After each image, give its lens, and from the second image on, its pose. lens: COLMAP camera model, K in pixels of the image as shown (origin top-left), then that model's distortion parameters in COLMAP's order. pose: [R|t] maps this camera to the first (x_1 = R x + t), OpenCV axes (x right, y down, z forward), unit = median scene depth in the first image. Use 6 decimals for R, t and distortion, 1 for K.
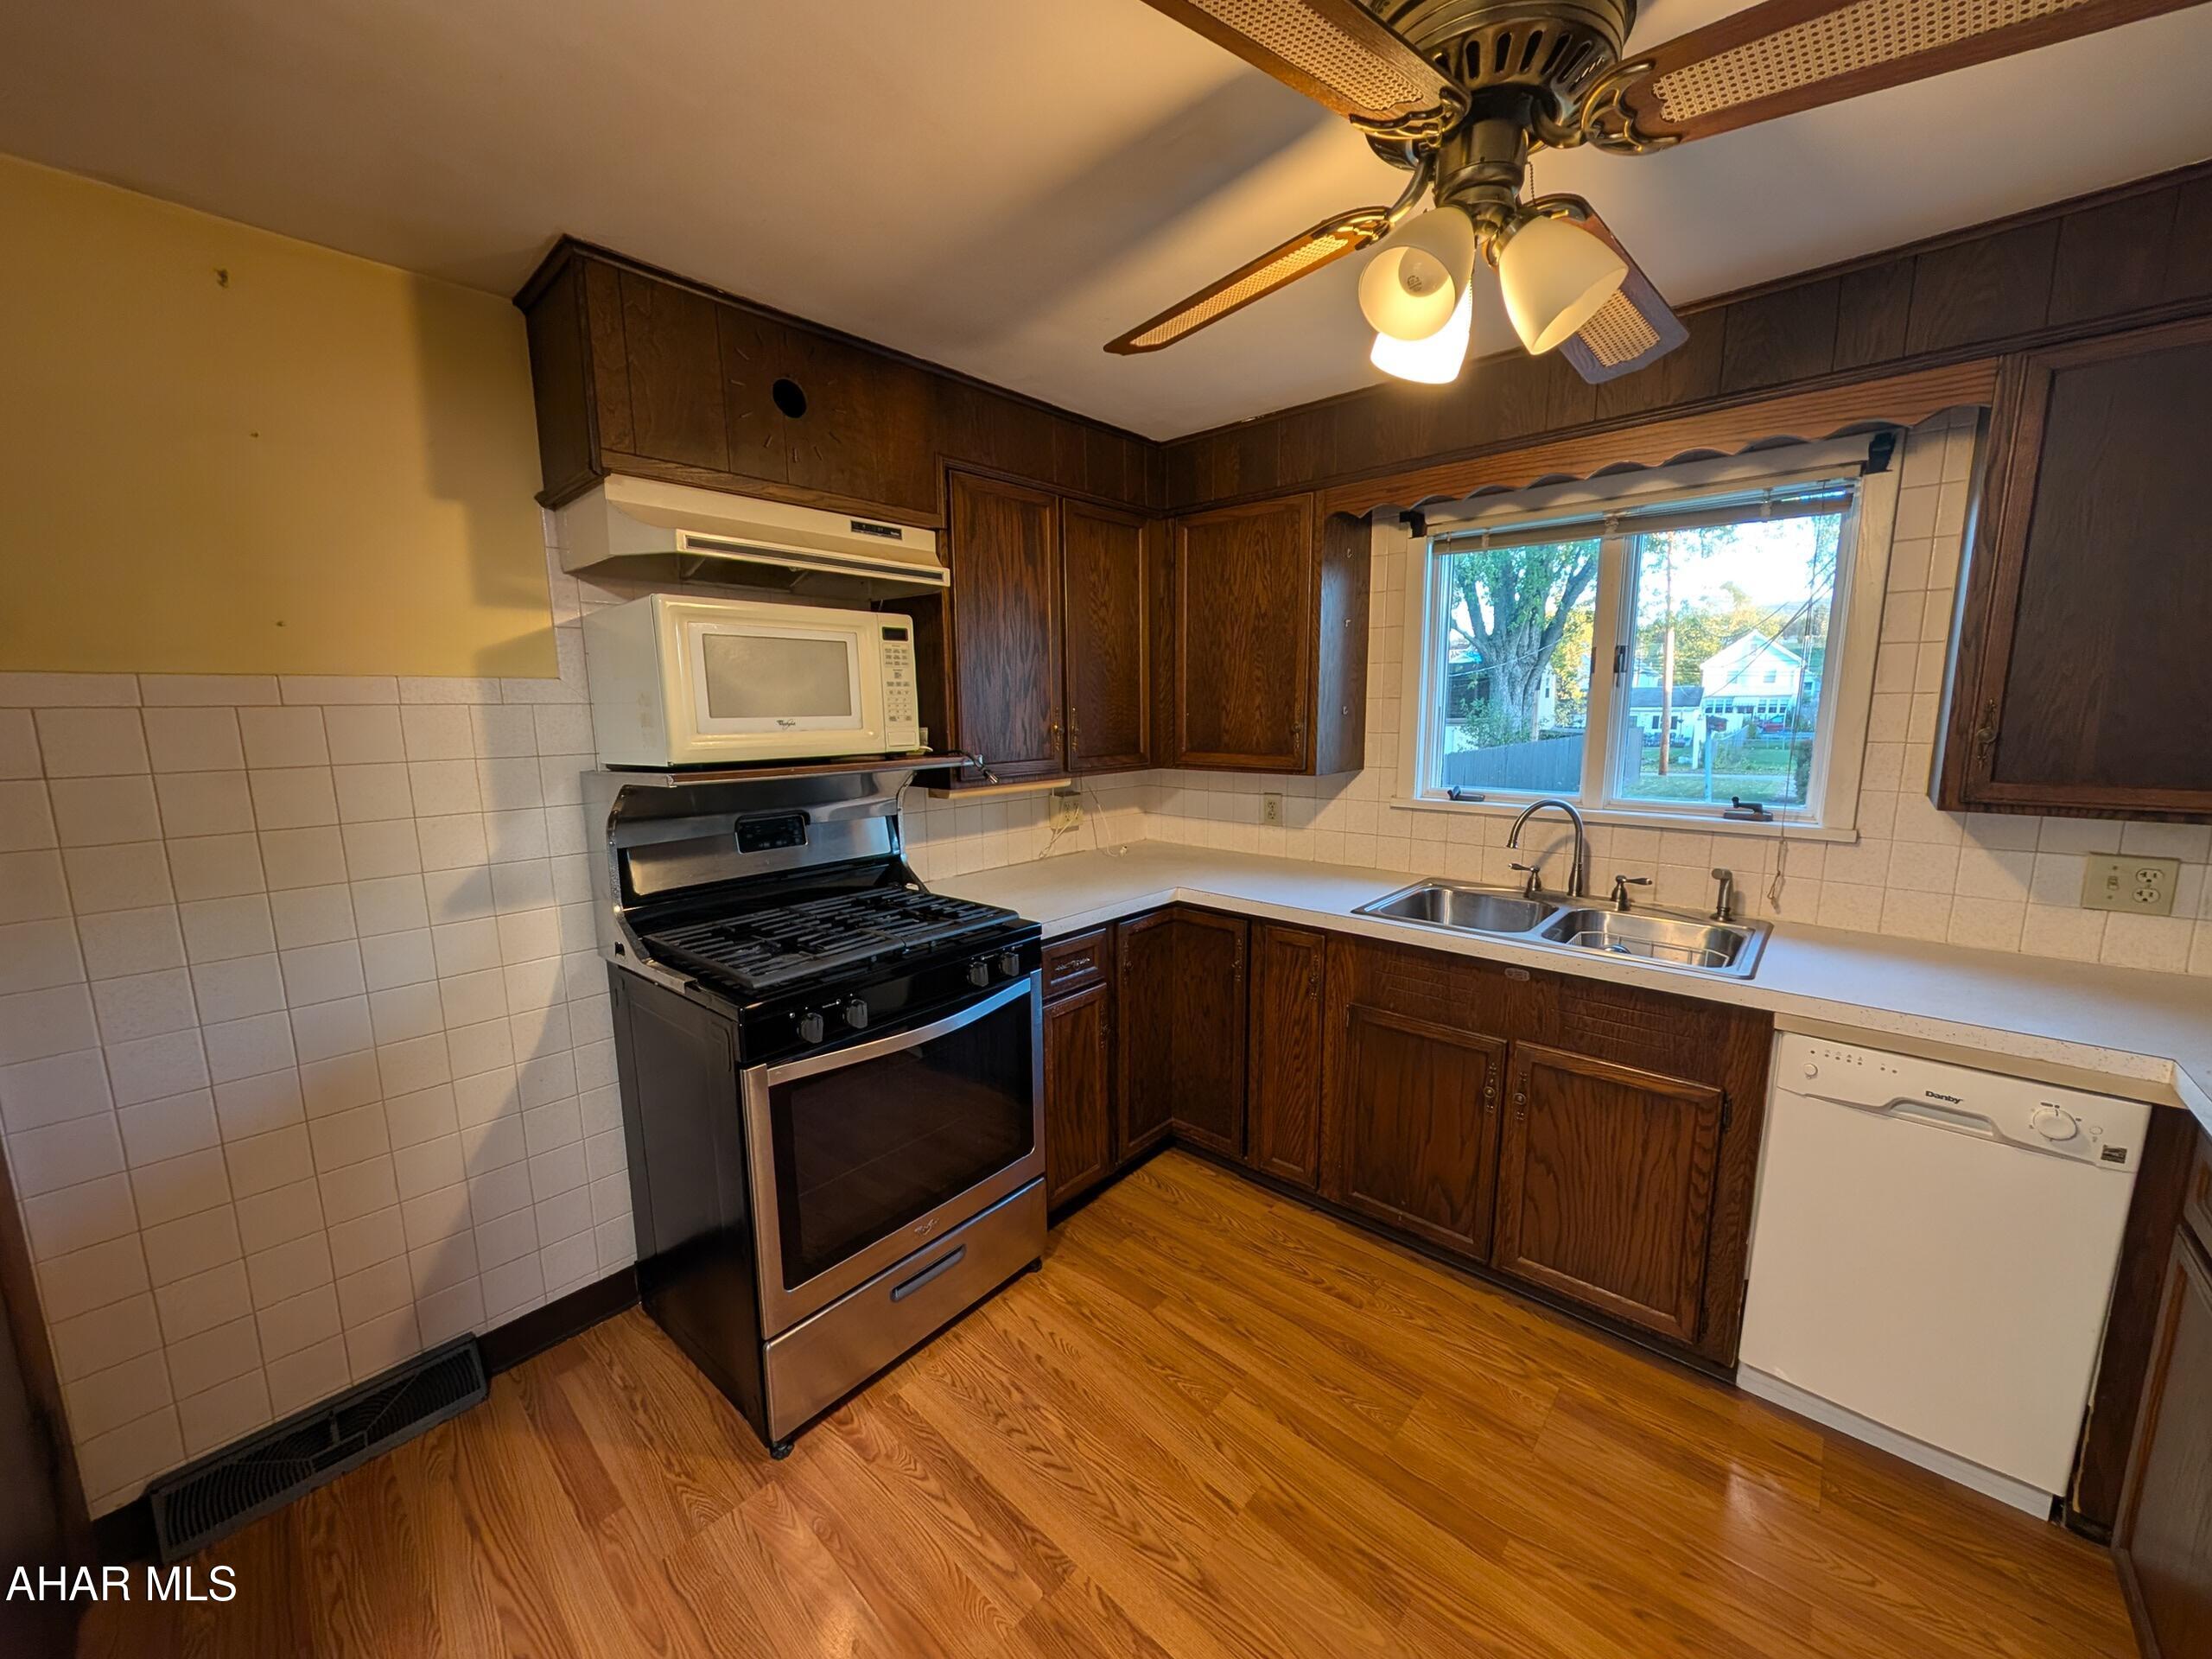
lens RADIAL K [[832.1, 0, 1104.1], [0, 832.1, 836.0], [0, 0, 1]] dist [-0.000590, -0.000059]
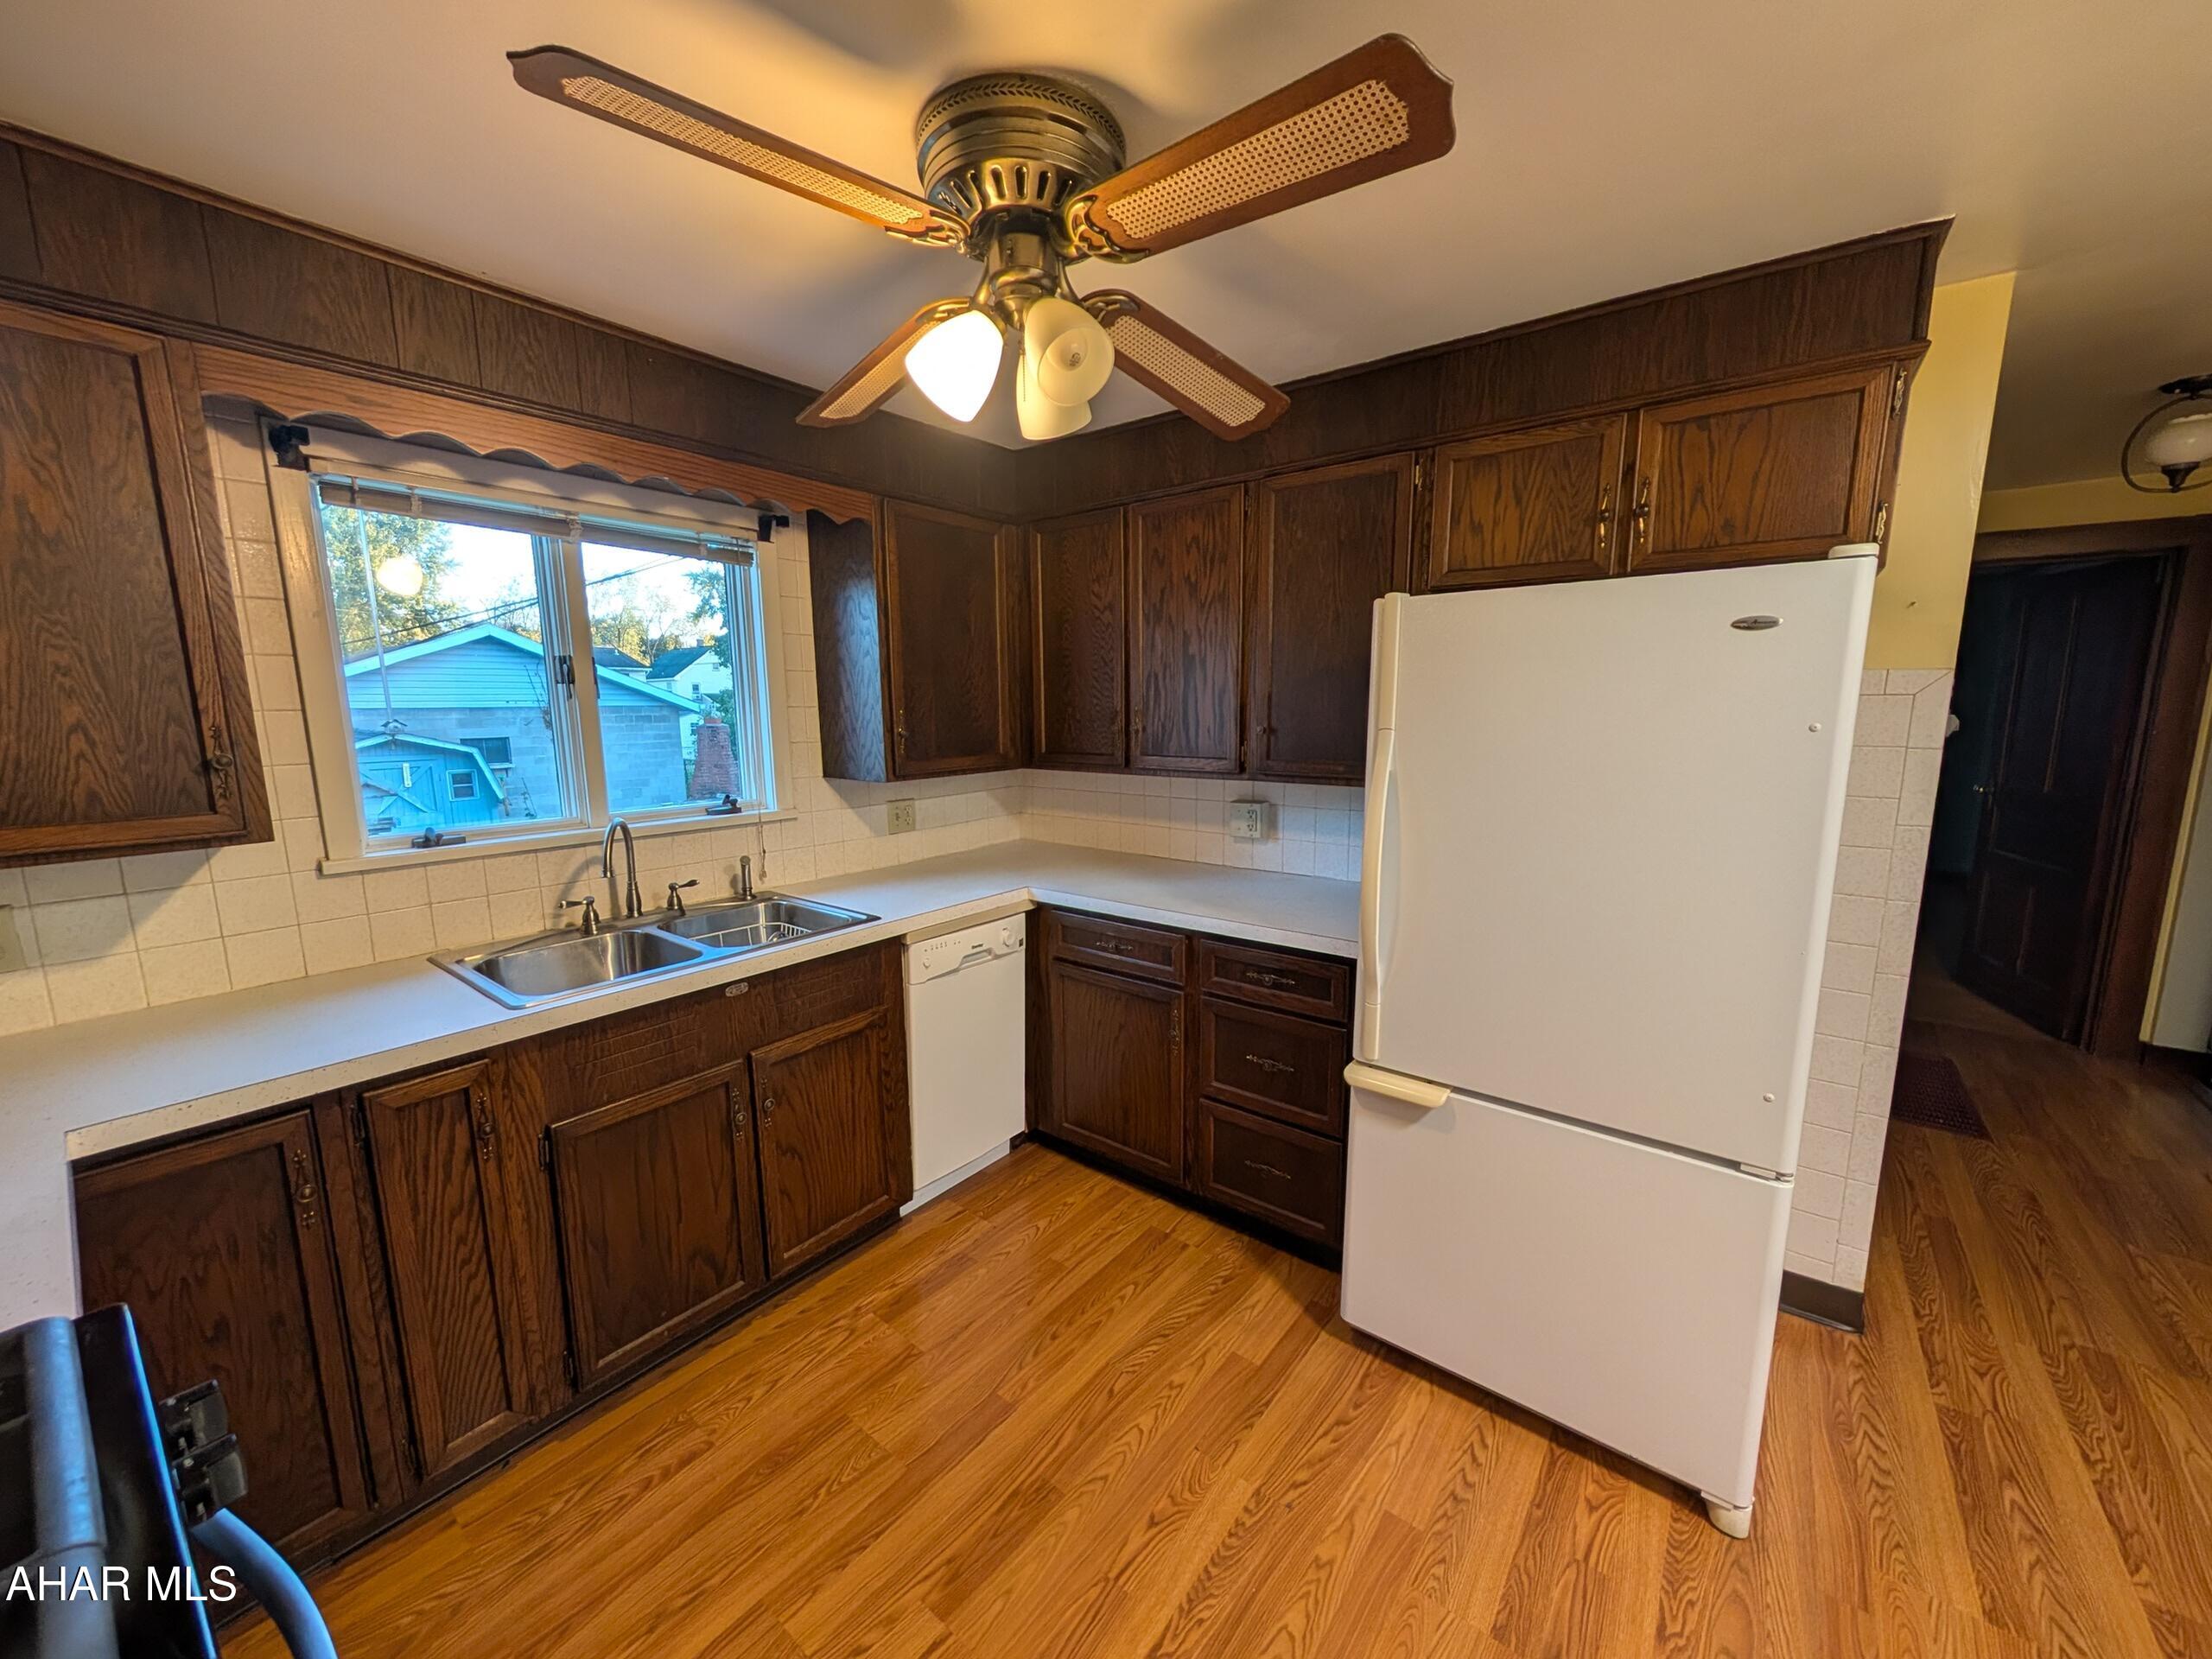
lens RADIAL K [[832.1, 0, 1106.0], [0, 832.1, 835.6], [0, 0, 1]] dist [-0.000590, -0.000059]
pose [[-0.065827, -0.144370, 0.987332, -0.461877], [0.168605, 0.973641, 0.153609, -0.085295], [-0.983483, 0.176581, -0.039751, 0.563849]]
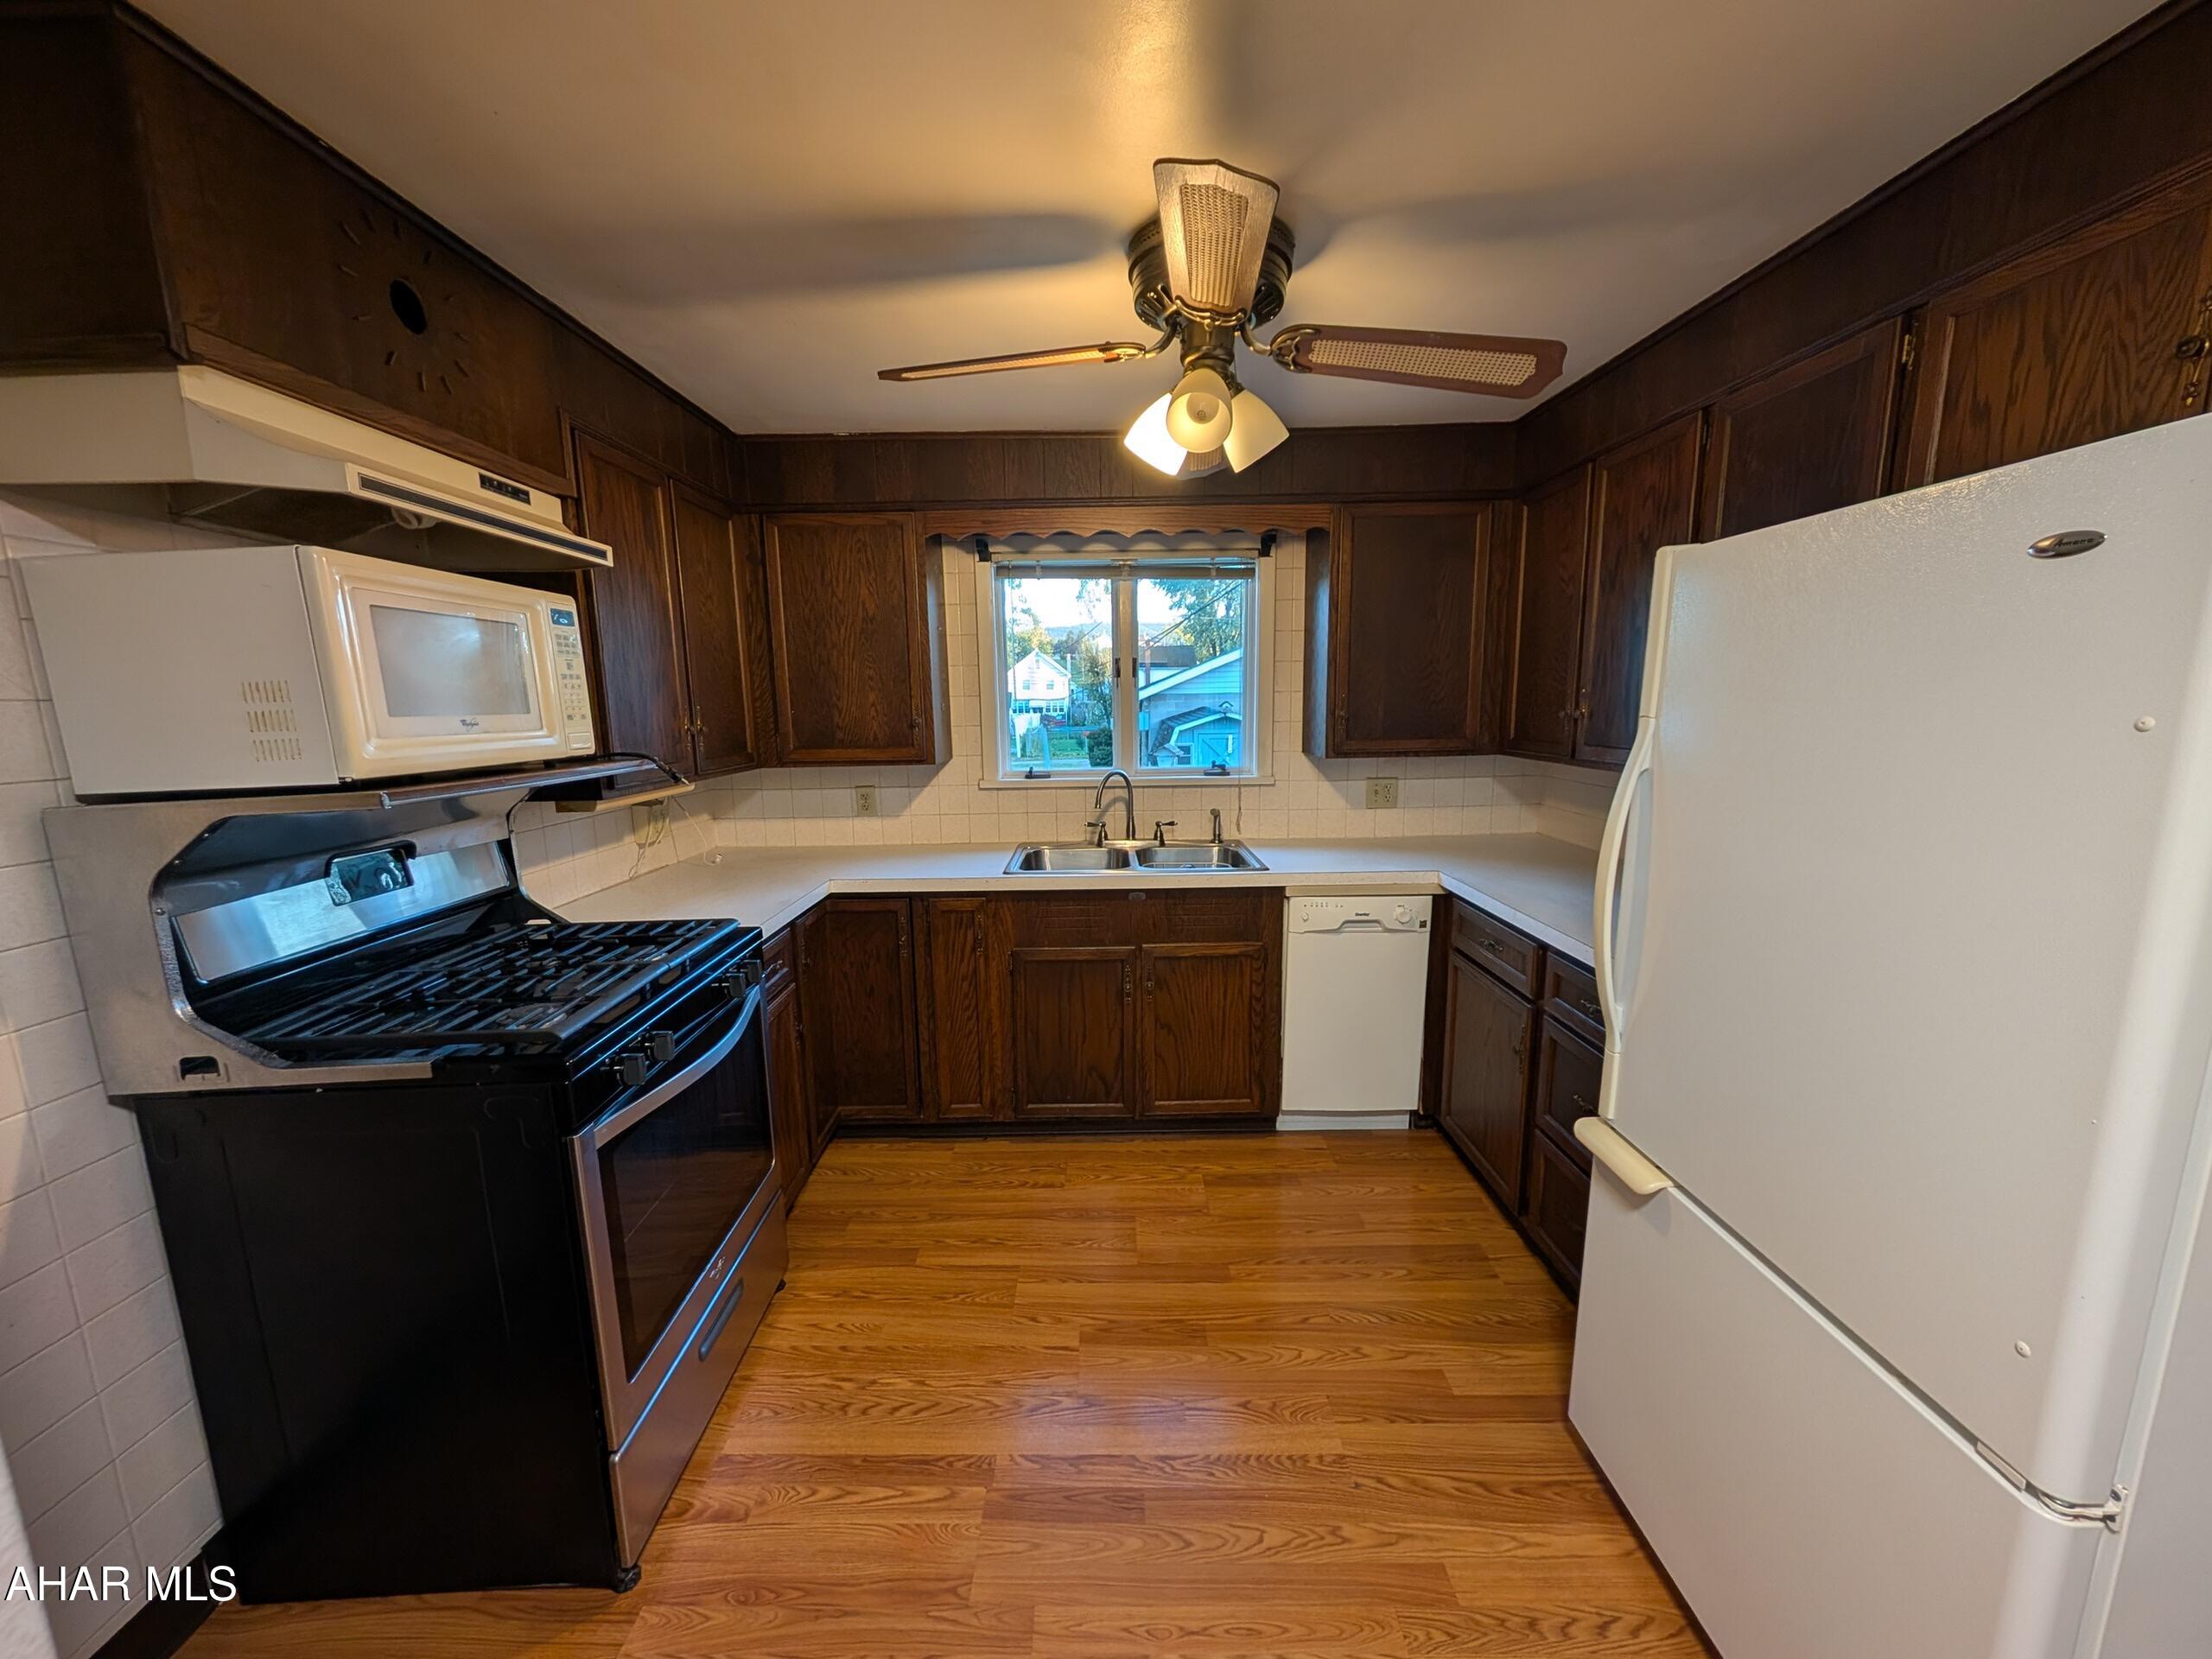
lens RADIAL K [[832.1, 0, 1105.3], [0, 832.1, 835.8], [0, 0, 1]] dist [-0.000590, -0.000059]
pose [[0.740672, -0.110520, 0.662714, -0.424228], [0.113990, 0.992749, 0.038160, 0.009068], [-0.662126, 0.047279, 0.747900, 0.008262]]
